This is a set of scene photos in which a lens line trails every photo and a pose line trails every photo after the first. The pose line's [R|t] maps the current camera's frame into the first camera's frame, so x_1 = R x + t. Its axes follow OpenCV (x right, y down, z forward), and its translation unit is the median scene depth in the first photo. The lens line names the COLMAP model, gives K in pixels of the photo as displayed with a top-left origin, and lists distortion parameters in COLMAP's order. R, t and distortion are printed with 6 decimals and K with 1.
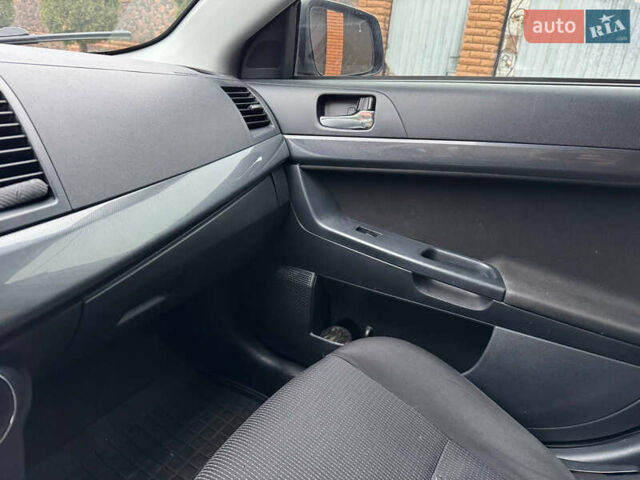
lens RADIAL K [[447.6, 0, 321.3], [0, 447.6, 242.8], [0, 0, 1]] dist [0.087104, -0.110791]
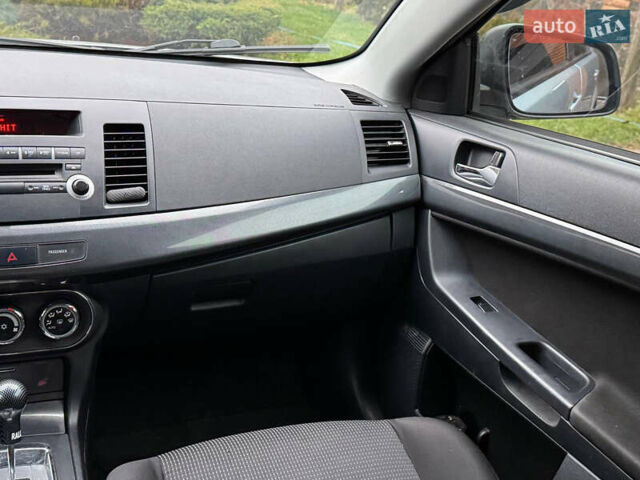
lens RADIAL K [[858.8, 0, 318.2], [0, 858.8, 247.3], [0, 0, 1]] dist [0.173228, -0.256103]
pose [[0.798473, 0.212733, -0.563192, 0.787552], [-0.259046, 0.965862, -0.002434, -0.046604], [0.543448, 0.147836, 0.826322, -0.541660]]
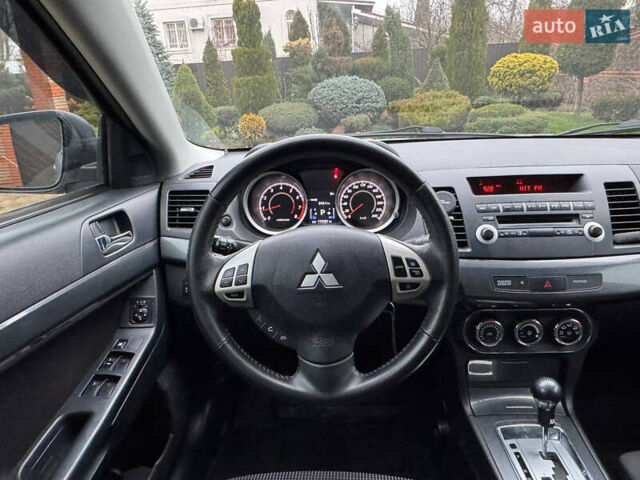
lens RADIAL K [[445.3, 0, 308.5], [0, 445.3, 240.8], [0, 0, 1]] dist [-0.002684, -0.000520]
pose [[0.444511, 0.213734, -0.869901, 0.201268], [-0.265636, 0.958888, 0.099860, 0.042240], [0.855481, 0.186688, 0.483011, -0.560483]]
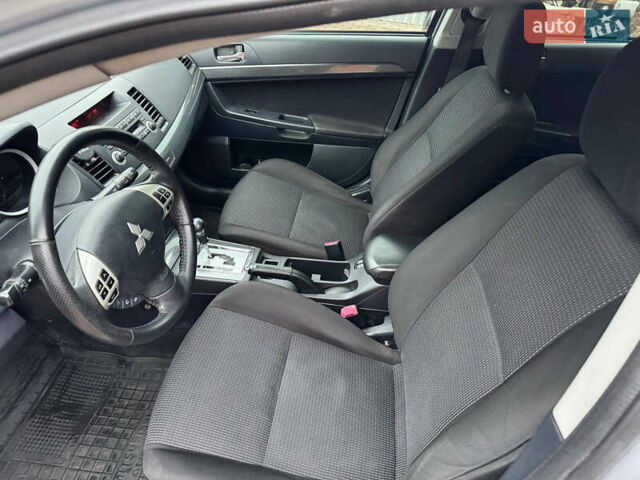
lens RADIAL K [[447.6, 0, 321.3], [0, 447.6, 242.8], [0, 0, 1]] dist [0.087104, -0.110791]
pose [[0.923666, -0.256574, 0.284624, -0.367881], [0.161968, 0.934551, 0.316828, -0.070177], [-0.347286, -0.246543, 0.904770, -1.220349]]
